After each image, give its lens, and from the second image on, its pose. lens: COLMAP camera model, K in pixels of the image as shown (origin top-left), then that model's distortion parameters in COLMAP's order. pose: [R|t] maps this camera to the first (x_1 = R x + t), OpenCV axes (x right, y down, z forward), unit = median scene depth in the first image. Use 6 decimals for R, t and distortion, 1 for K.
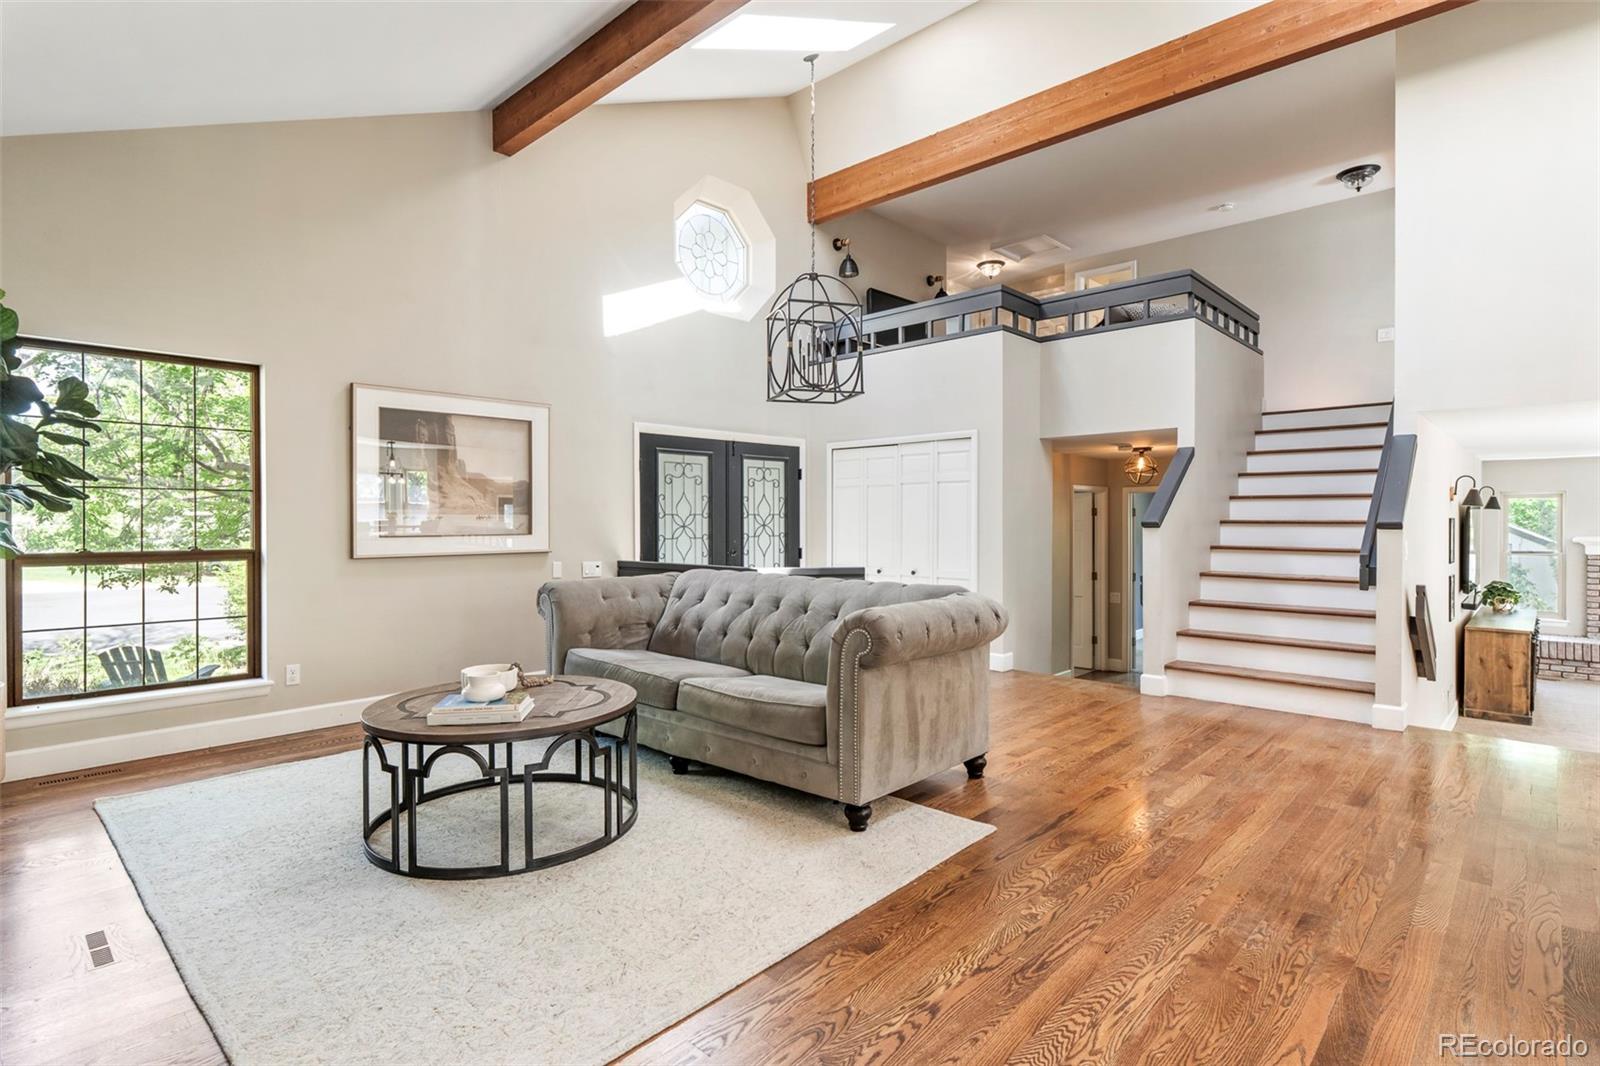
lens RADIAL K [[807.2, 0, 800.0], [0, 807.2, 533.0], [0, 0, 1]] dist [-0.003090, -0.000001]
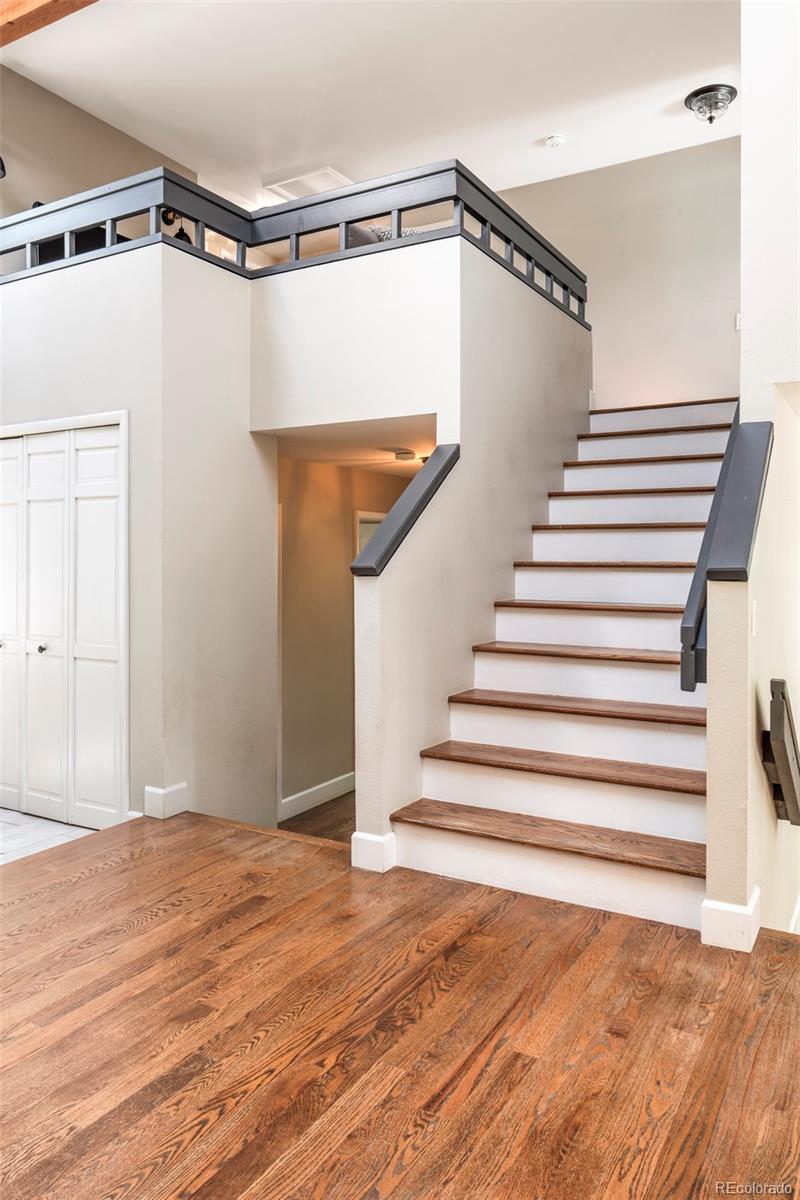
lens RADIAL K [[844.8, 0, 397.8], [0, 844.8, 566.7], [0, 0, 1]] dist [-0.000141, -0.003628]
pose [[0.976374, -0.002662, 0.216070, 0.285160], [0.003822, 0.999980, -0.004953, -0.009155], [-0.216053, 0.005662, 0.976365, 0.357042]]
